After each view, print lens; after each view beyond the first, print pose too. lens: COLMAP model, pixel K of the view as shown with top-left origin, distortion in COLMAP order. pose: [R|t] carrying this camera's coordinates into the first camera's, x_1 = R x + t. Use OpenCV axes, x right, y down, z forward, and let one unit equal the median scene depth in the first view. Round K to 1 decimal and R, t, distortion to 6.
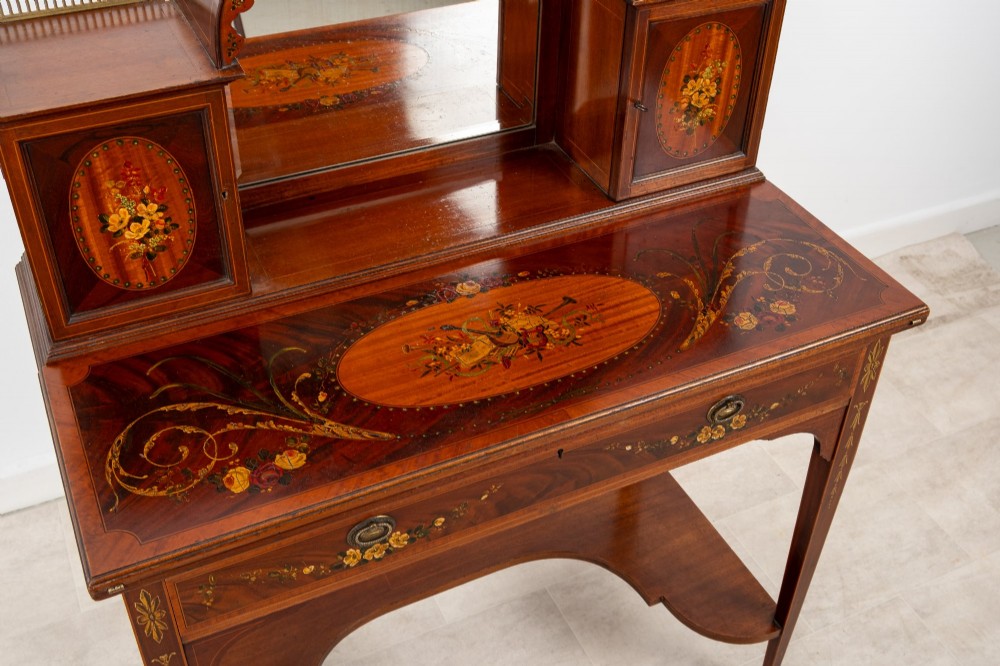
lens RADIAL K [[1112.1, 0, 504.3], [0, 1112.1, 320.7], [0, 0, 1]] dist [0.006088, -0.127568]
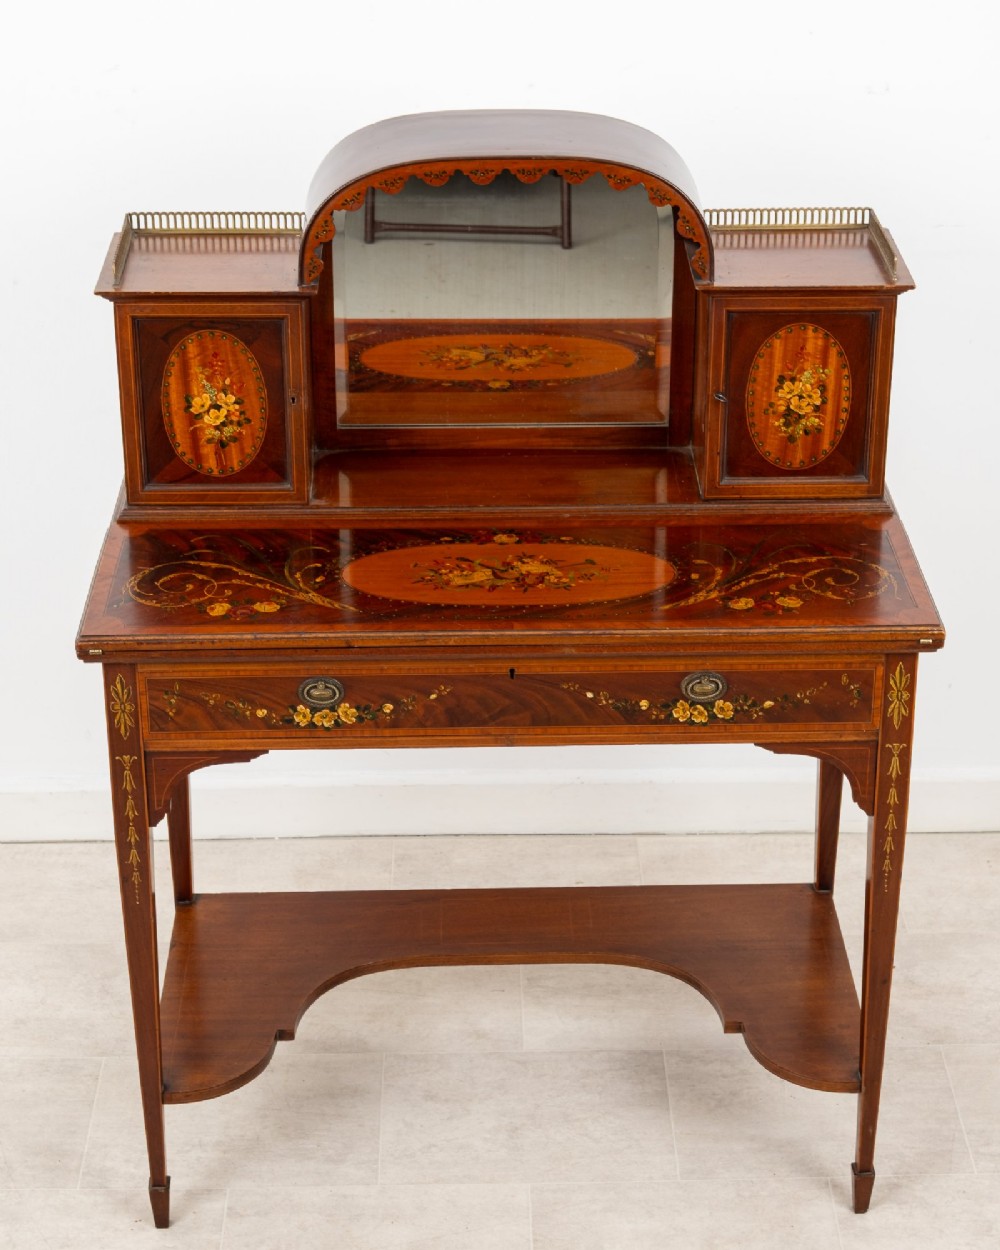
lens RADIAL K [[2654.8, 0, 498.8], [0, 2654.8, 579.3], [0, 0, 1]] dist [0.277165, -3.444049]
pose [[0.908007, 0.154665, -0.389361, 1.003461], [-0.241881, 0.952356, -0.185774, 0.504063], [0.342077, 0.262863, 0.902157, -1.297315]]
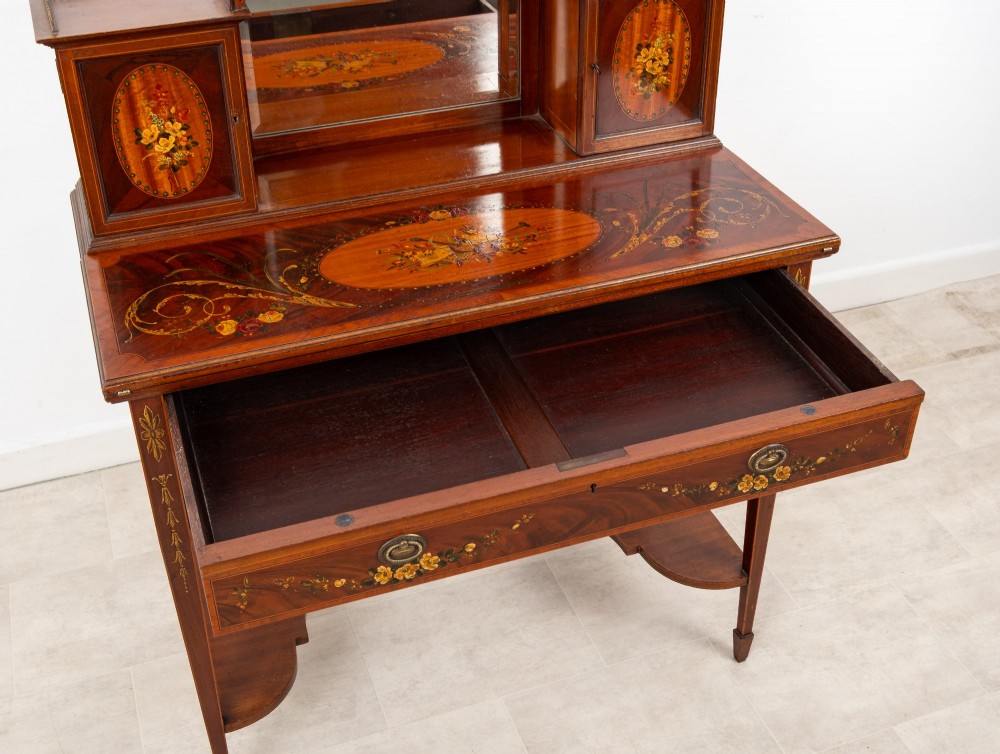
lens RADIAL K [[1261.0, 0, 513.9], [0, 1261.0, 360.2], [0, 0, 1]] dist [0.017966, -0.211028]
pose [[0.995266, 0.027652, -0.093169, 0.191178], [-0.035169, 0.996172, -0.080025, 0.251204], [0.090600, 0.082922, 0.992429, -0.334190]]
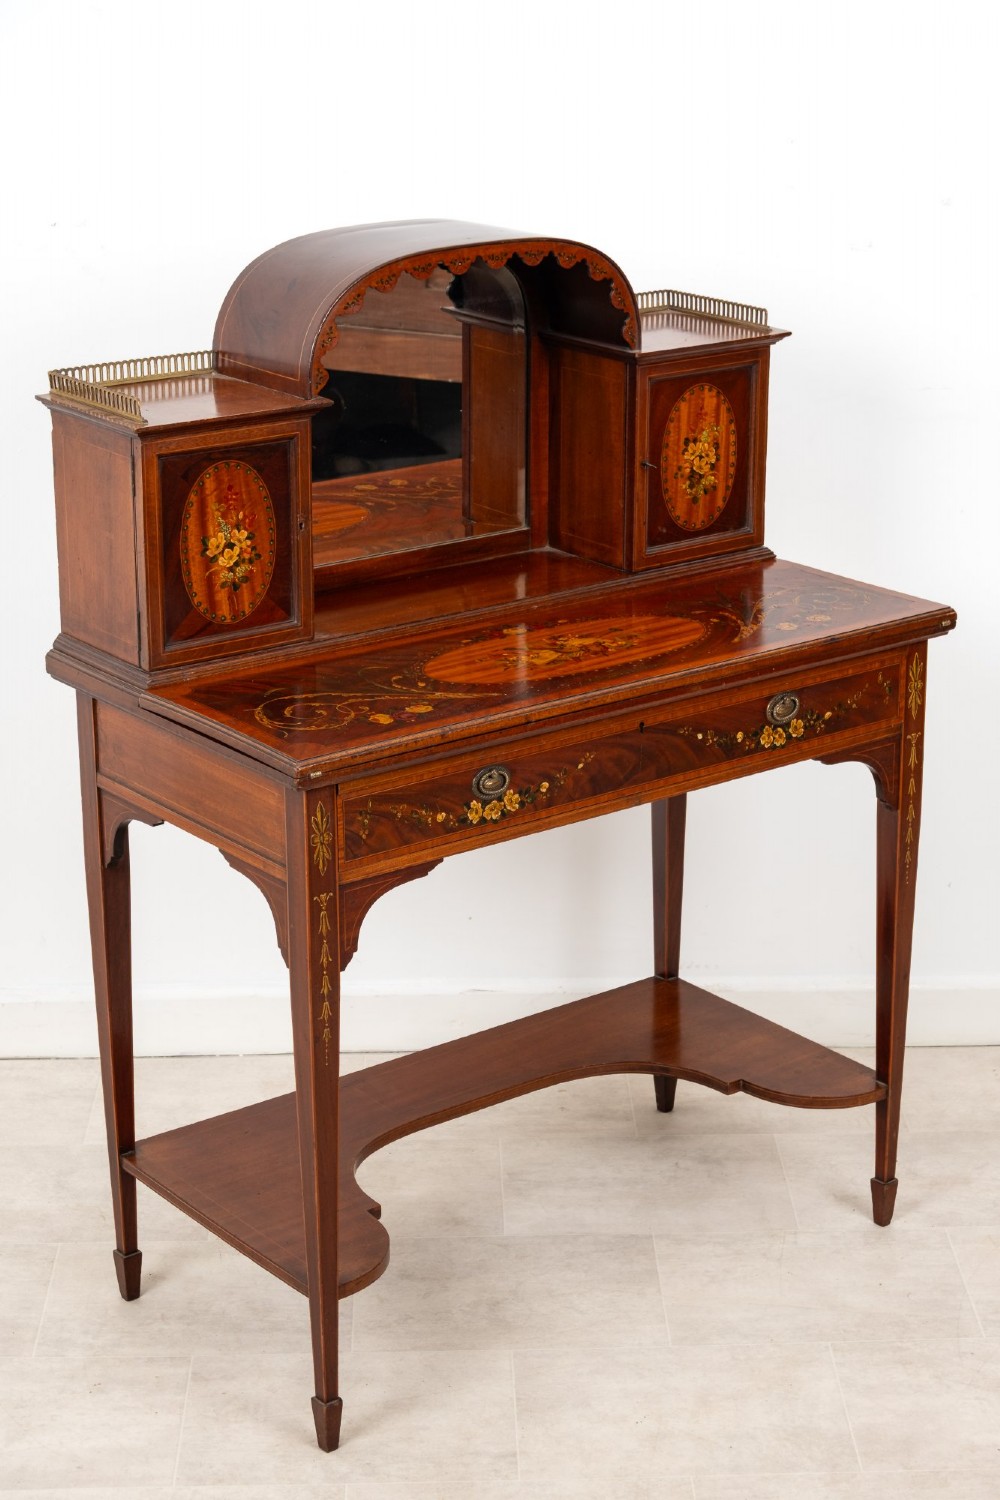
lens RADIAL K [[2924.2, 0, 530.3], [0, 2924.2, 751.2], [0, 0, 1]] dist [0.305536, -4.073277]
pose [[0.977682, -0.087777, 0.190877, -0.588775], [0.147867, 0.932899, -0.328381, 1.041132], [-0.149245, 0.349277, 0.925058, -1.560158]]
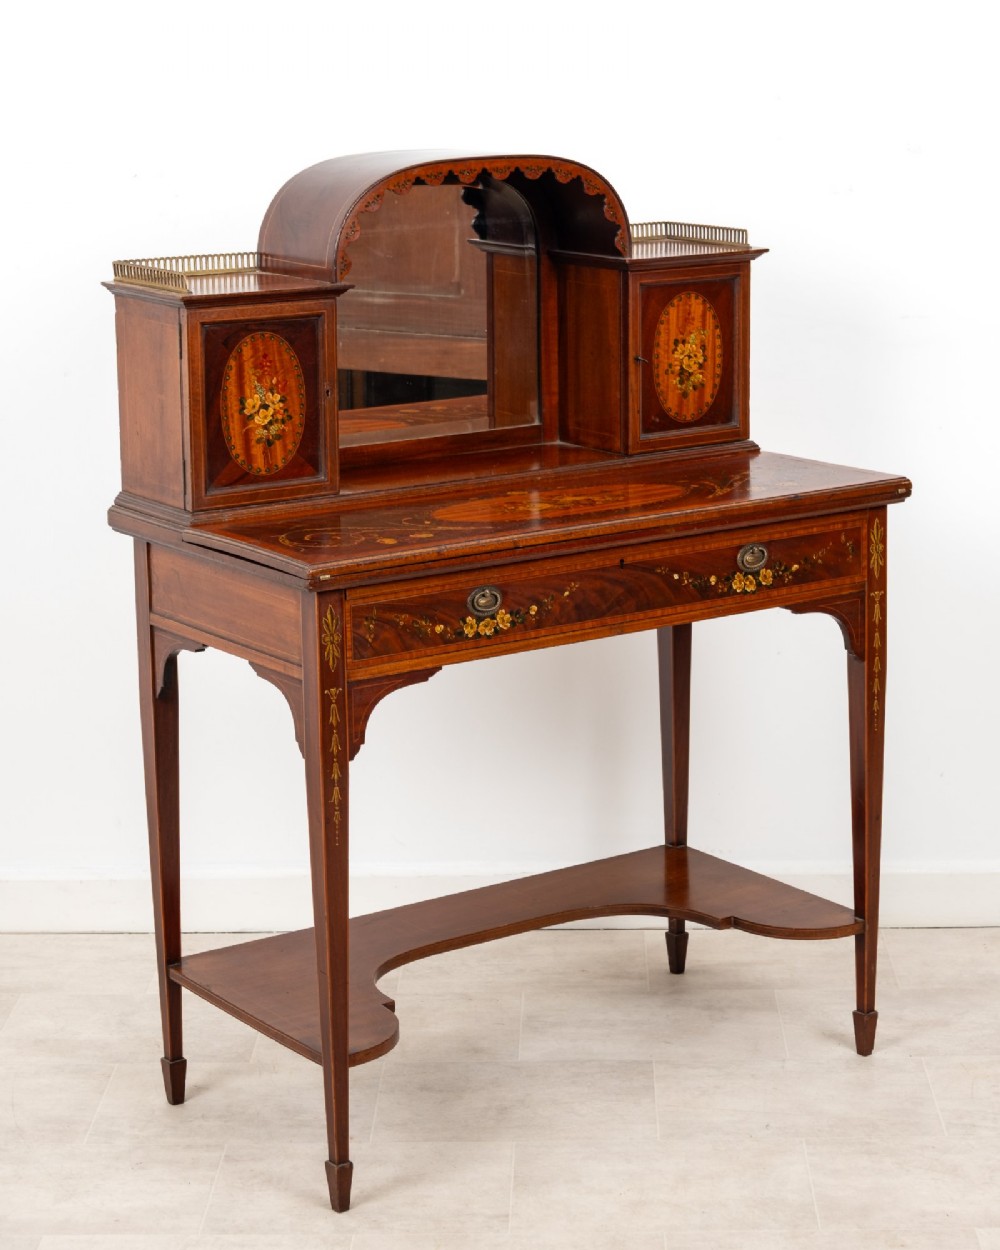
lens RADIAL K [[2899.7, 0, 529.2], [0, 2899.7, 518.8], [0, 0, 1]] dist [0.375252, -4.627690]
pose [[0.987026, -0.065192, 0.146727, -0.509661], [0.126218, 0.879882, -0.458122, 1.509640], [-0.099237, 0.470698, 0.876696, -1.783152]]
